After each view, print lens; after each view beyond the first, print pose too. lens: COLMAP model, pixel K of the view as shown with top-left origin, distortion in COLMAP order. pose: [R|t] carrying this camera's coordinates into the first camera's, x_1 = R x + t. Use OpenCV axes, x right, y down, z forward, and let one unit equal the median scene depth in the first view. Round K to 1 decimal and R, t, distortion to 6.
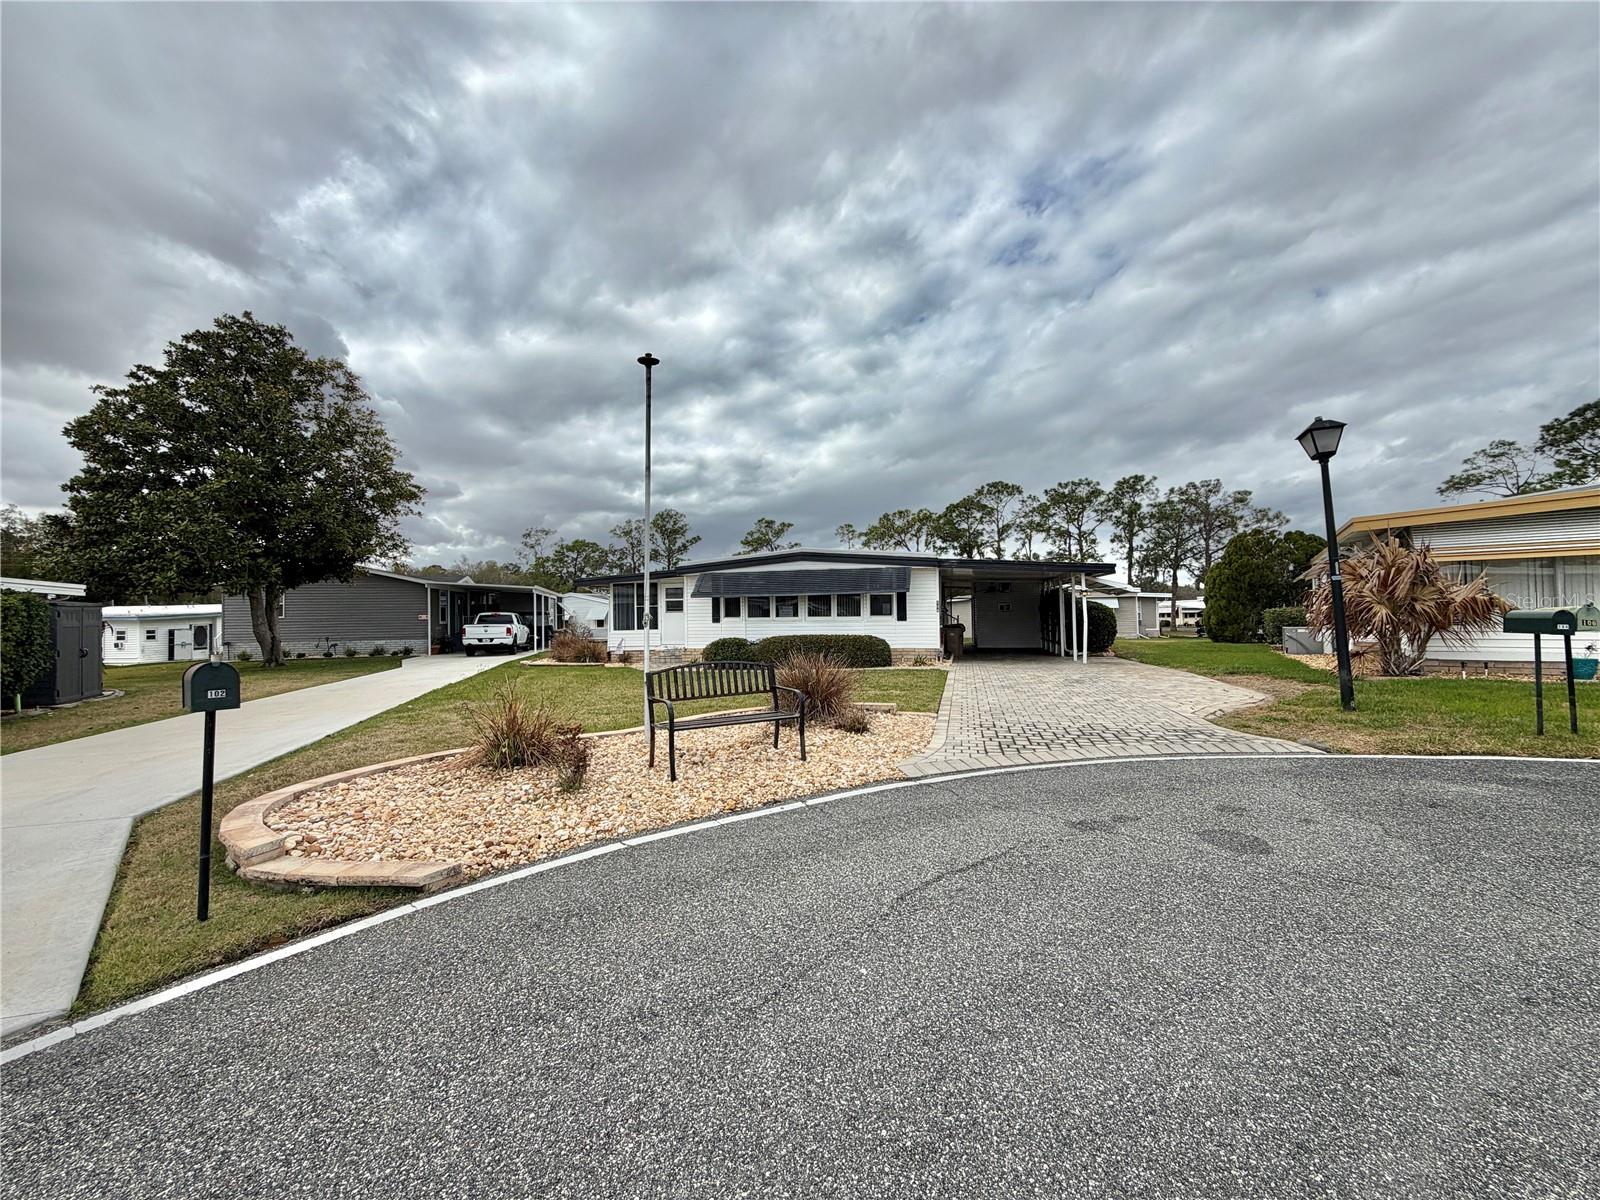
lens RADIAL K [[639.7, 0, 797.9], [0, 639.7, 602.2], [0, 0, 1]] dist [0.001217, 0.000024]
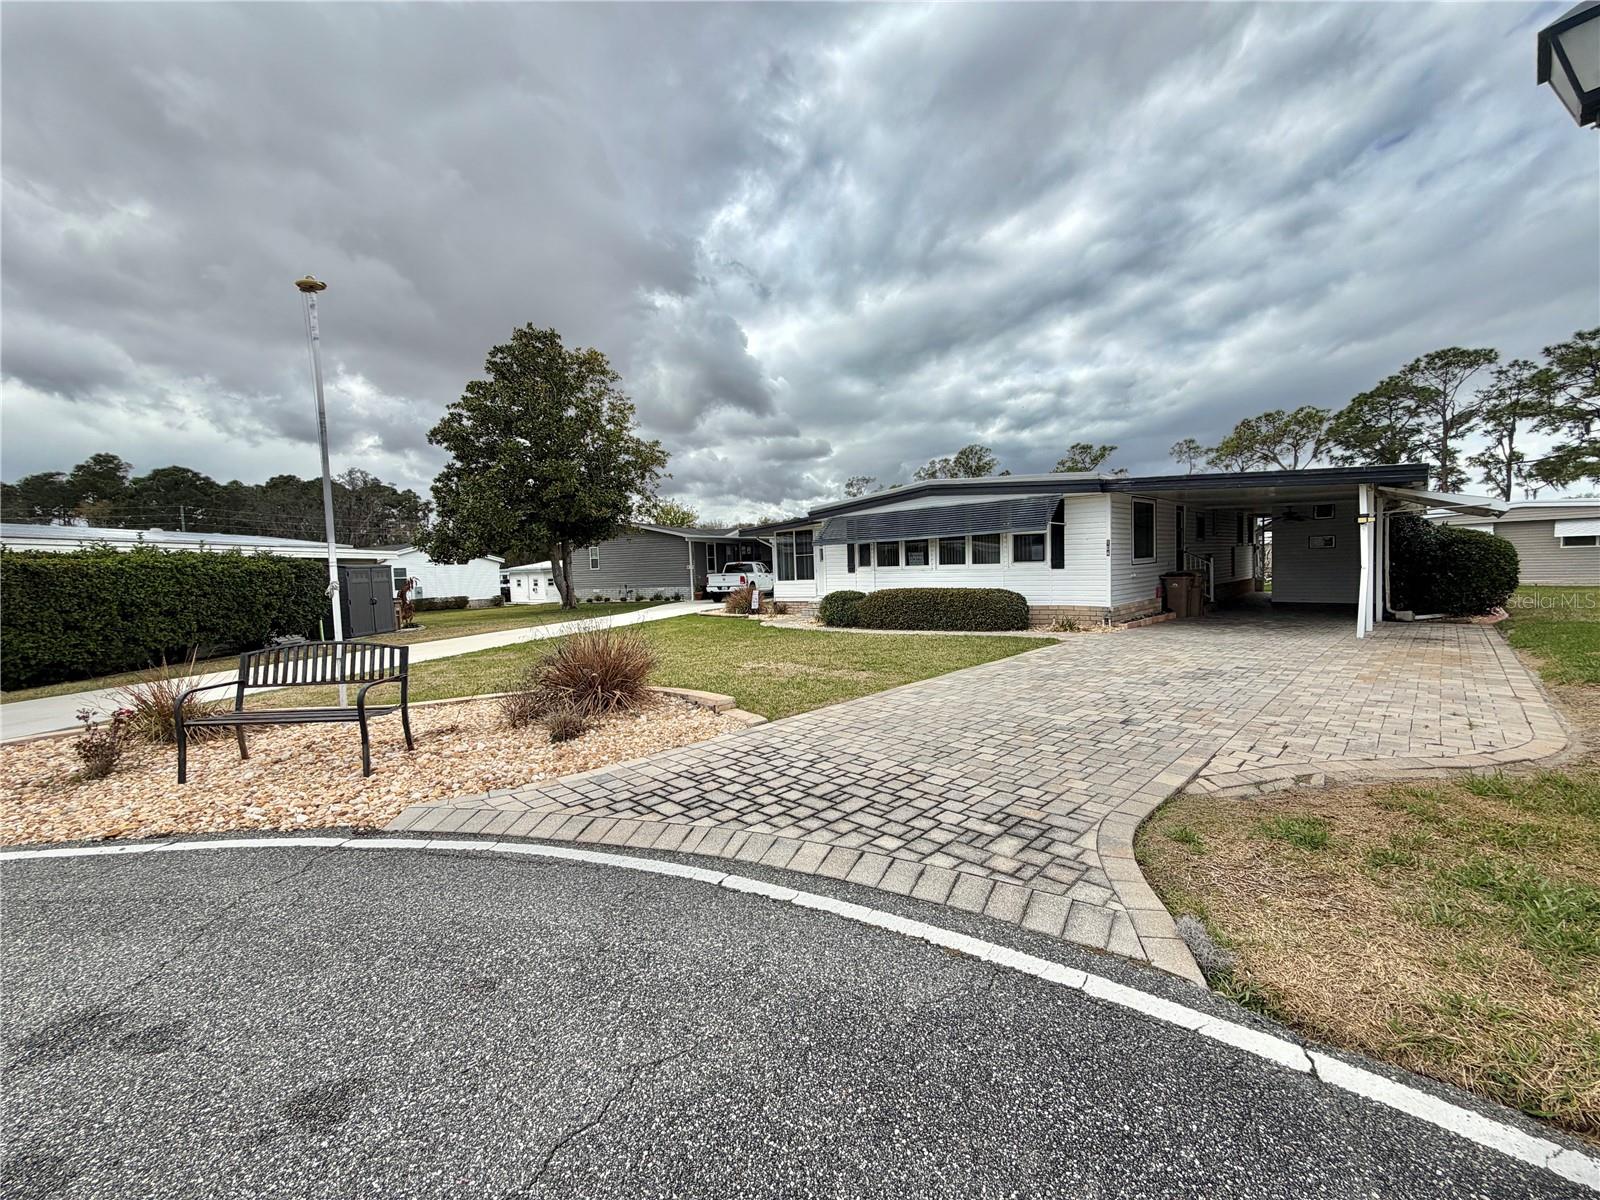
lens RADIAL K [[639.7, 0, 794.6], [0, 639.7, 580.1], [0, 0, 1]] dist [0.001217, 0.000024]
pose [[0.854449, -0.003268, -0.519525, 0.259064], [0.032664, 0.998340, 0.047443, -0.002548], [0.518507, -0.057507, 0.853137, 0.190845]]
